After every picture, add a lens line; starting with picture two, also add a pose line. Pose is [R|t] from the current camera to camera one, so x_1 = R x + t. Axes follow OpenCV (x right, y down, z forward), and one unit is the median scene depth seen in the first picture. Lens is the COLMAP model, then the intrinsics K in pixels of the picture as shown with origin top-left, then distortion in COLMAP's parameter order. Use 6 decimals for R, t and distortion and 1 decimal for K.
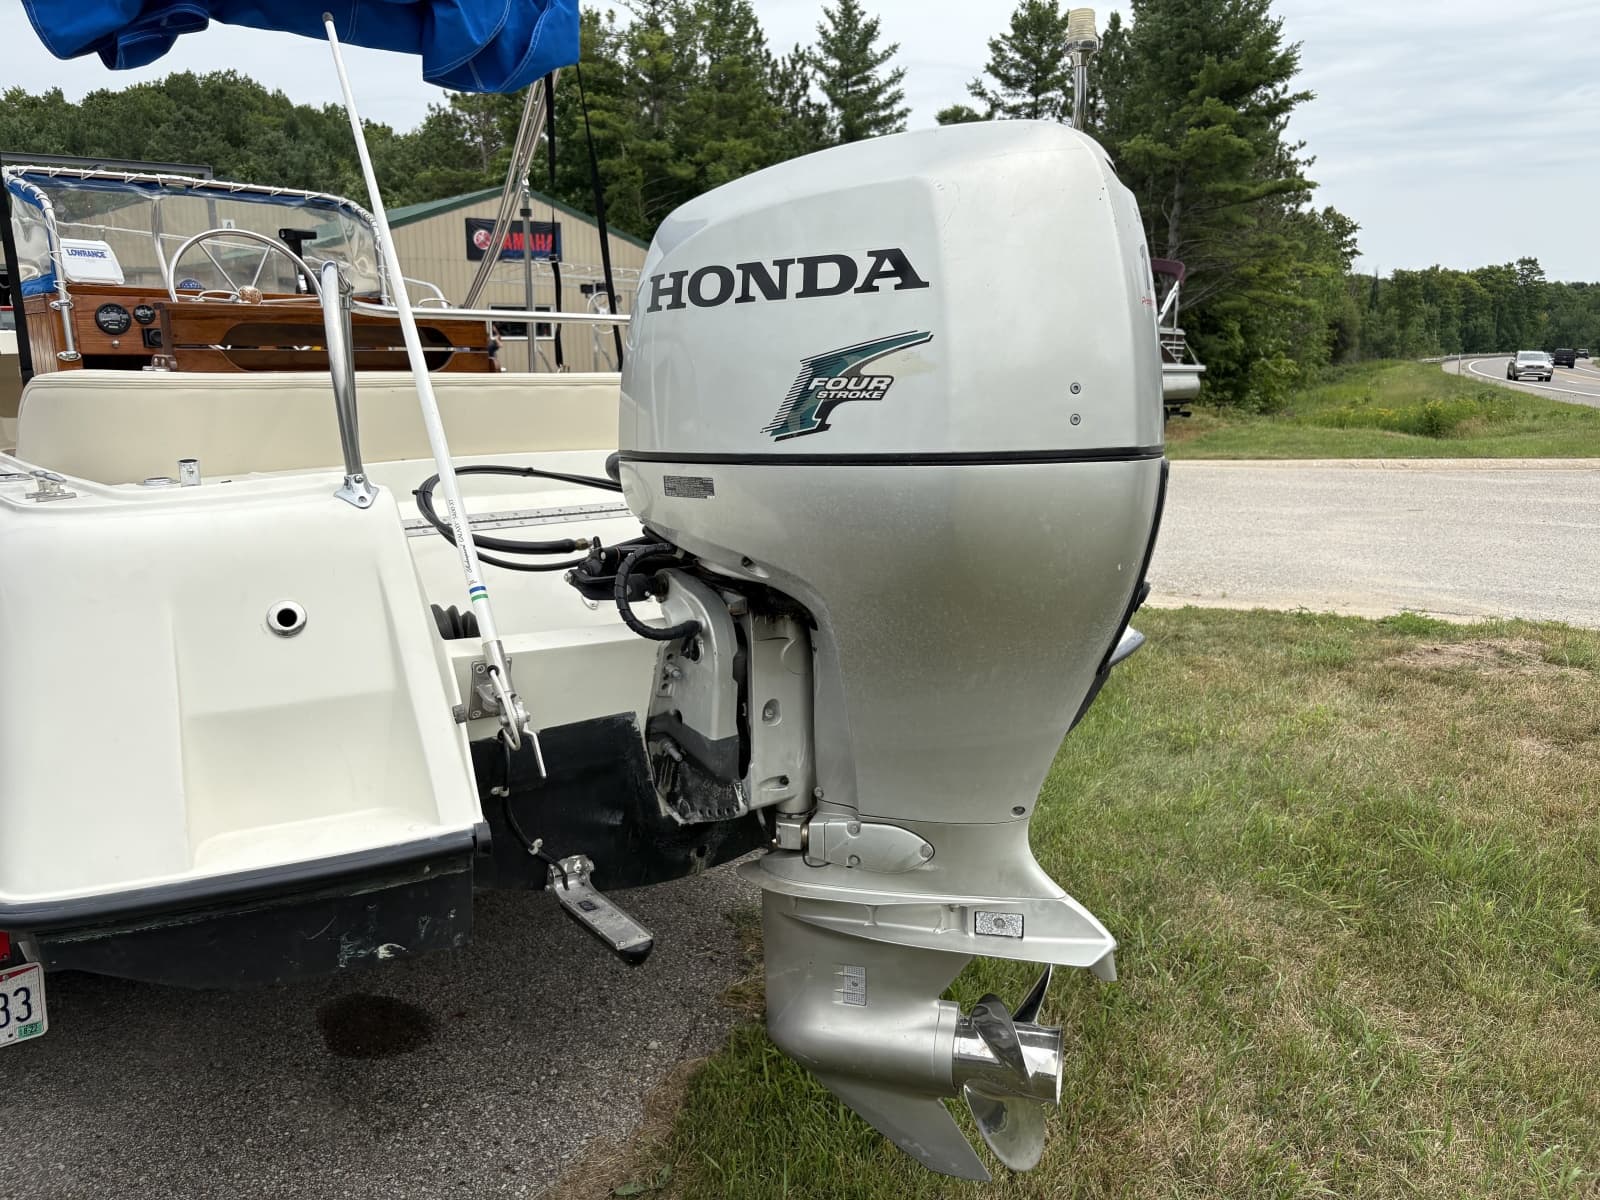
lens RADIAL K [[1220.0, 0, 796.8], [0, 1220.0, 605.4], [0, 0, 1]] dist [0.040888, -0.047647]
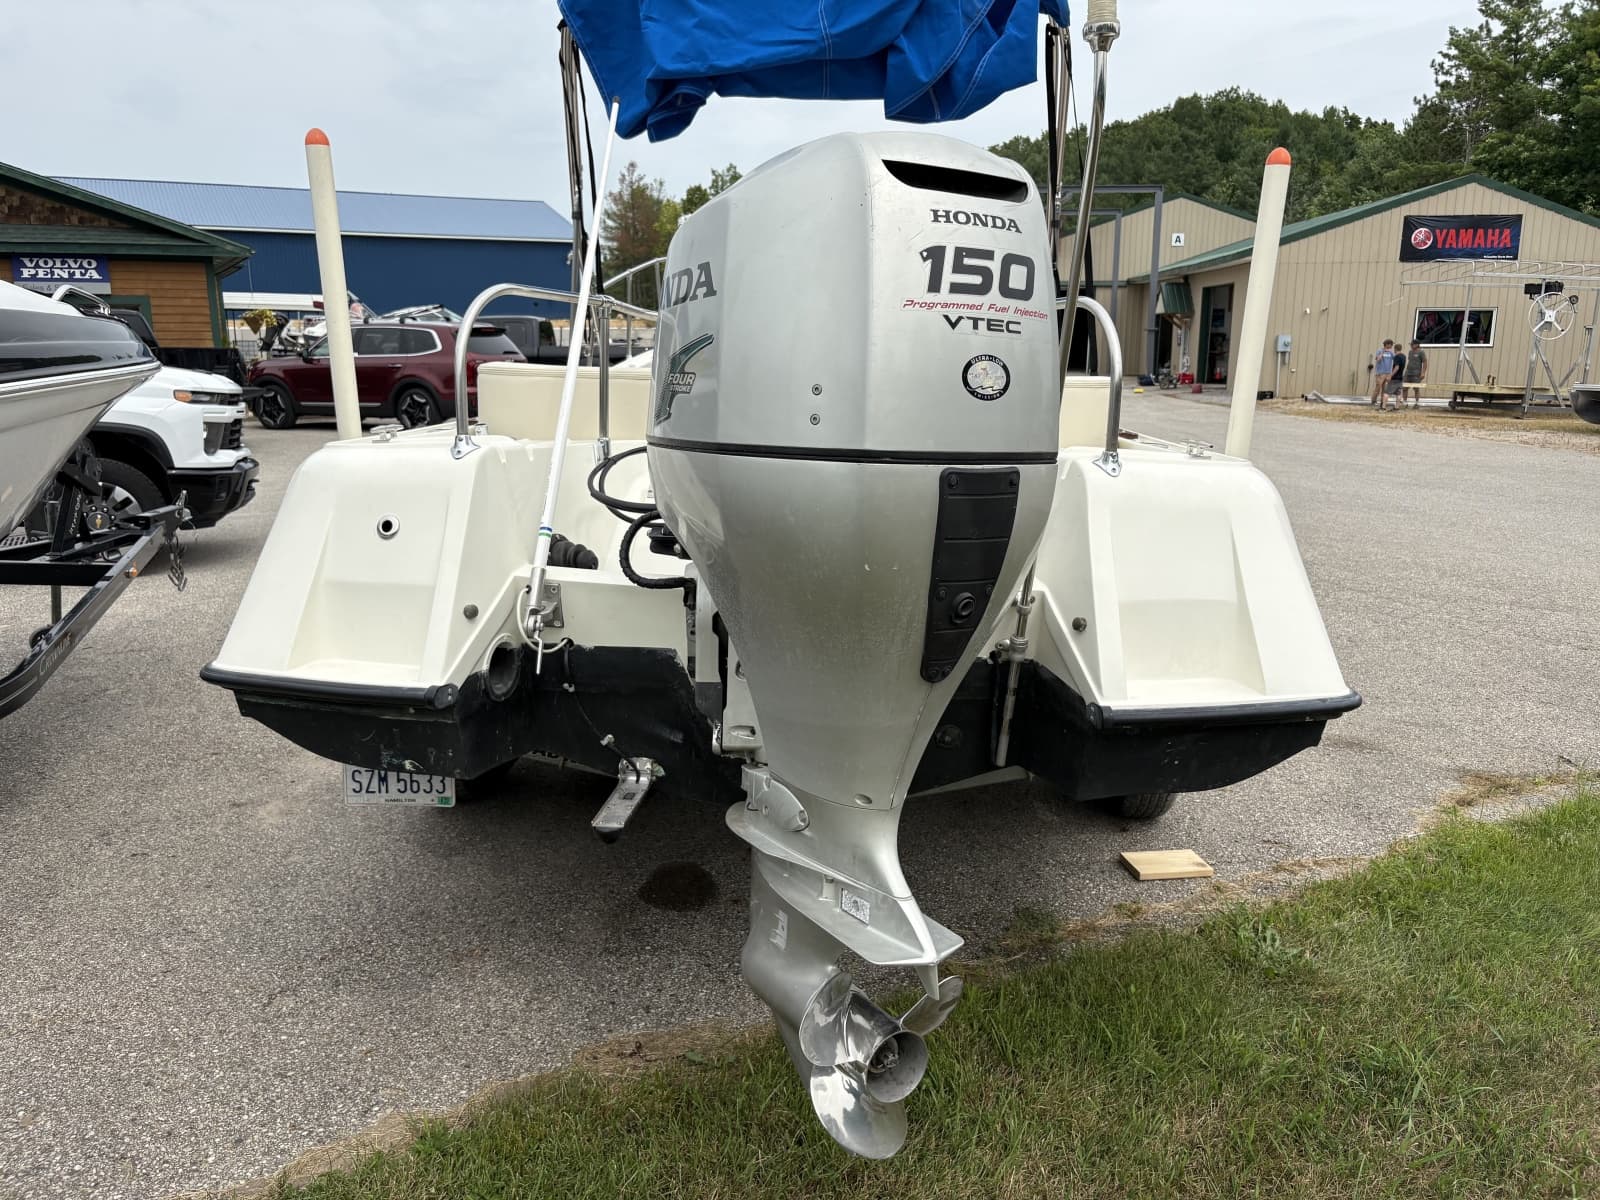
lens RADIAL K [[1220.0, 0, 796.8], [0, 1220.0, 605.4], [0, 0, 1]] dist [0.040888, -0.047647]
pose [[0.739871, 0.144244, -0.657103, 0.464518], [-0.147865, 0.987726, 0.050331, -0.021311], [0.656297, 0.059924, 0.752119, 0.103741]]
